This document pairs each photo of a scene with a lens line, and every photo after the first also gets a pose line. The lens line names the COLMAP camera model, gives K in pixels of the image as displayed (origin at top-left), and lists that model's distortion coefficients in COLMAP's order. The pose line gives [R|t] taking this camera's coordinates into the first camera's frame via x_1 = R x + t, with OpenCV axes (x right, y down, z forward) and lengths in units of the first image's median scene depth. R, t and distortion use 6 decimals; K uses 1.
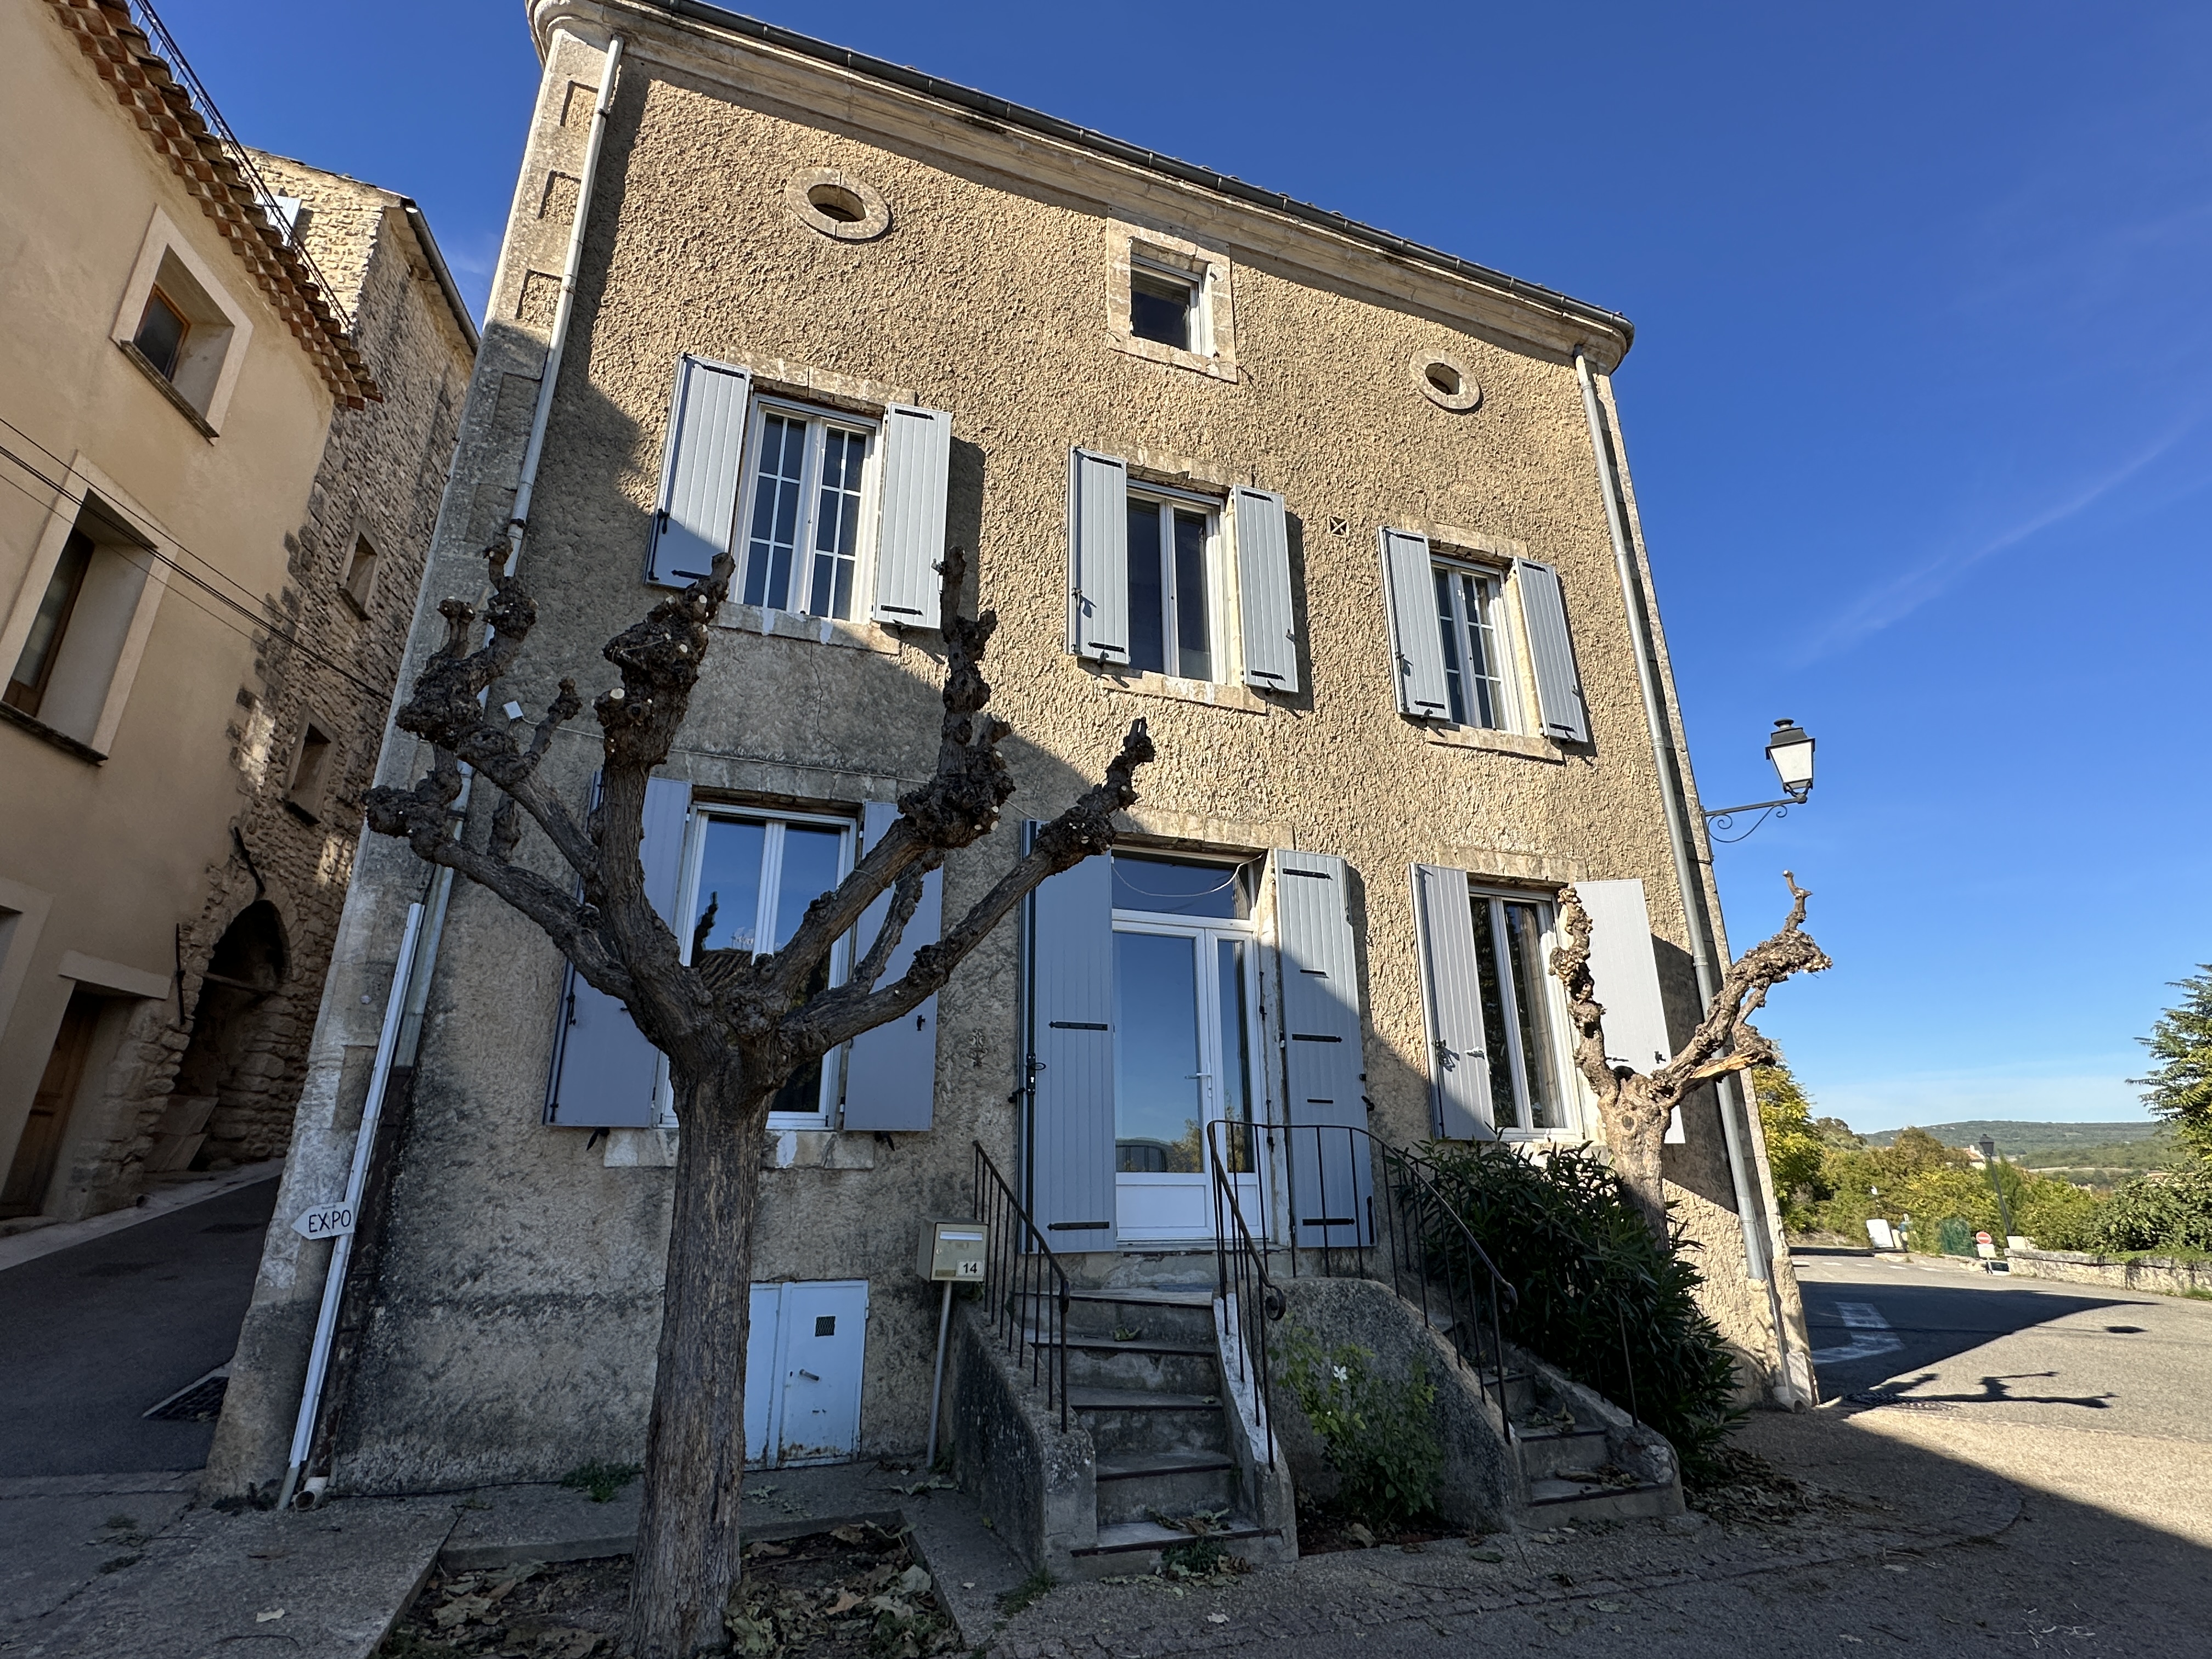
lens RADIAL K [[1054.0, 0, 1095.7], [0, 1054.0, 833.8], [0, 0, 1]] dist [-0.020264, 0.013945]
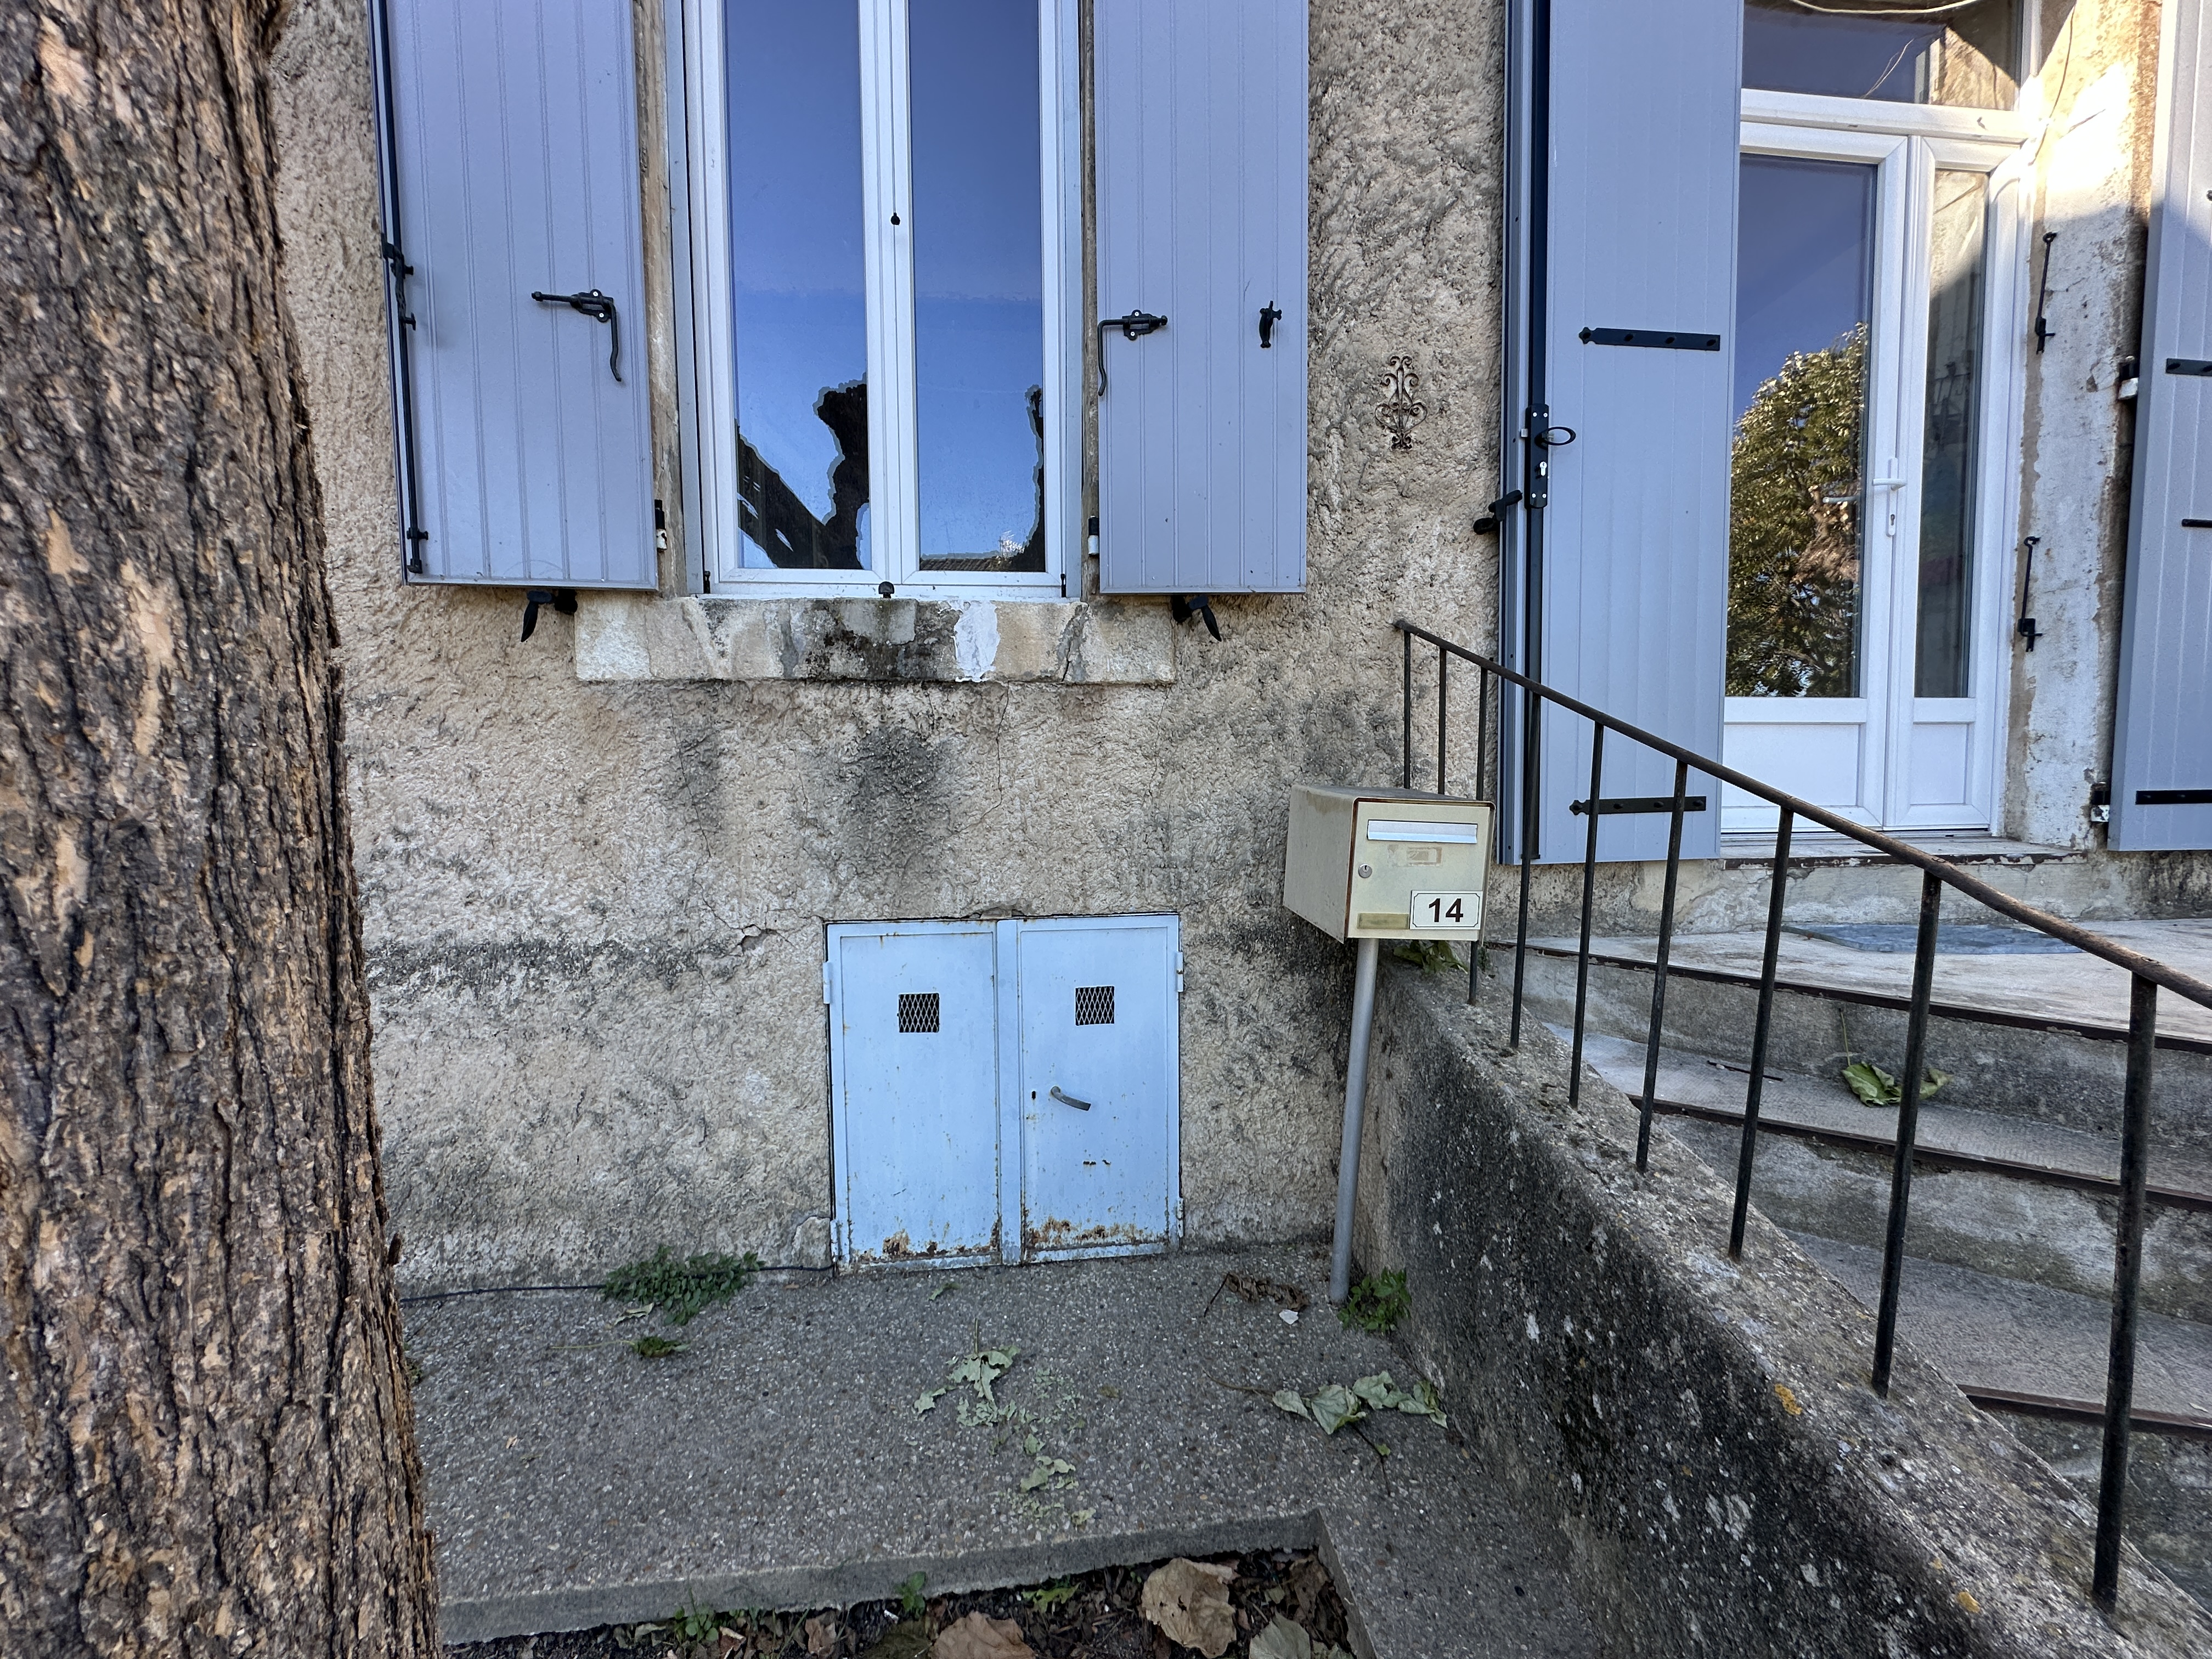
lens RADIAL K [[891.8, 0, 1107.7], [0, 891.8, 832.4], [0, 0, 1]] dist [0.002699, 0.000068]
pose [[0.973977, 0.009248, -0.226459, -0.143138], [0.077815, 0.924788, 0.372440, 0.218973], [0.212871, -0.380370, 0.900003, 0.590955]]
